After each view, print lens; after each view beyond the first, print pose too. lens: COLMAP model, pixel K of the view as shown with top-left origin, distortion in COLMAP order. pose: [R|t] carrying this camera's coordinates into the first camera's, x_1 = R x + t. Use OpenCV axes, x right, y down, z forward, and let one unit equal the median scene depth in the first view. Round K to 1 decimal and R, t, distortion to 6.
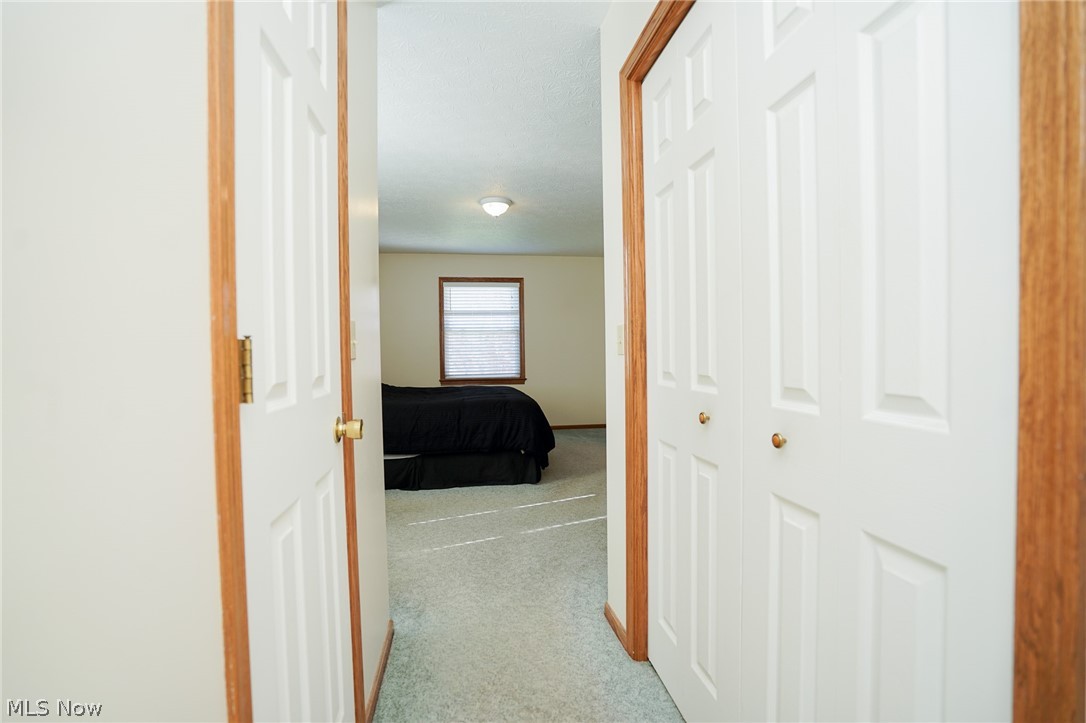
lens RADIAL K [[525.6, 0, 543.0], [0, 525.6, 361.5], [0, 0, 1]] dist [-0.069877, 0.027594]
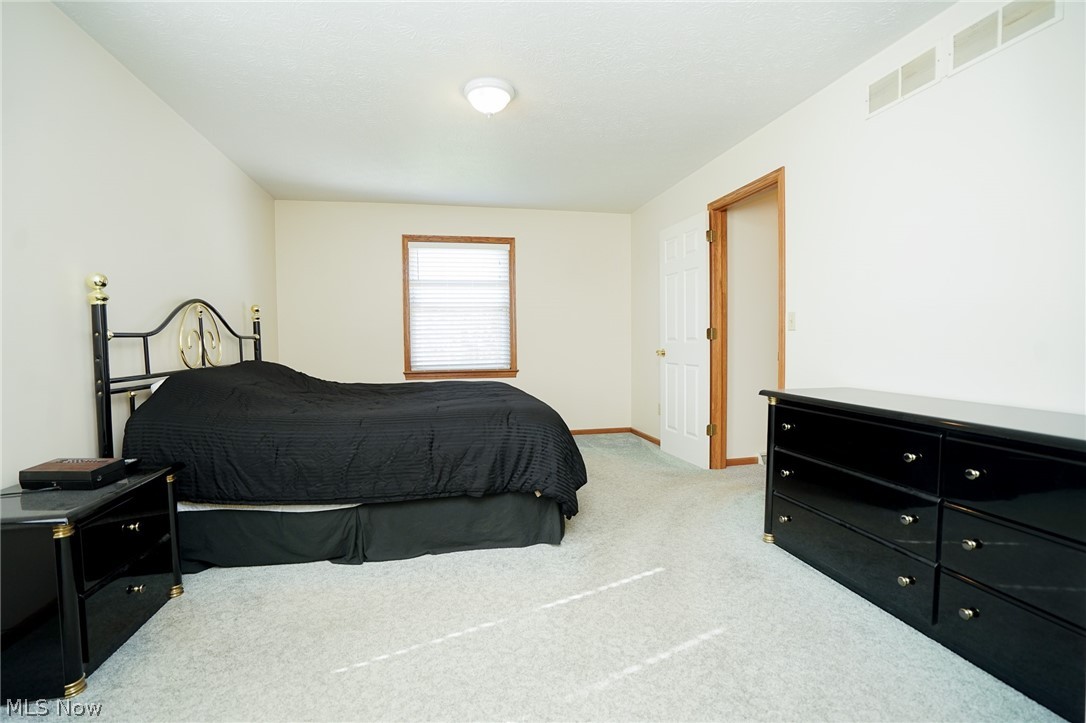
lens RADIAL K [[525.6, 0, 543.0], [0, 525.6, 361.5], [0, 0, 1]] dist [-0.069877, 0.027594]
pose [[0.998454, -0.001883, 0.055545, -0.047631], [0.000726, 0.999783, 0.020840, 0.004990], [-0.055572, -0.020768, 0.998239, 0.288983]]
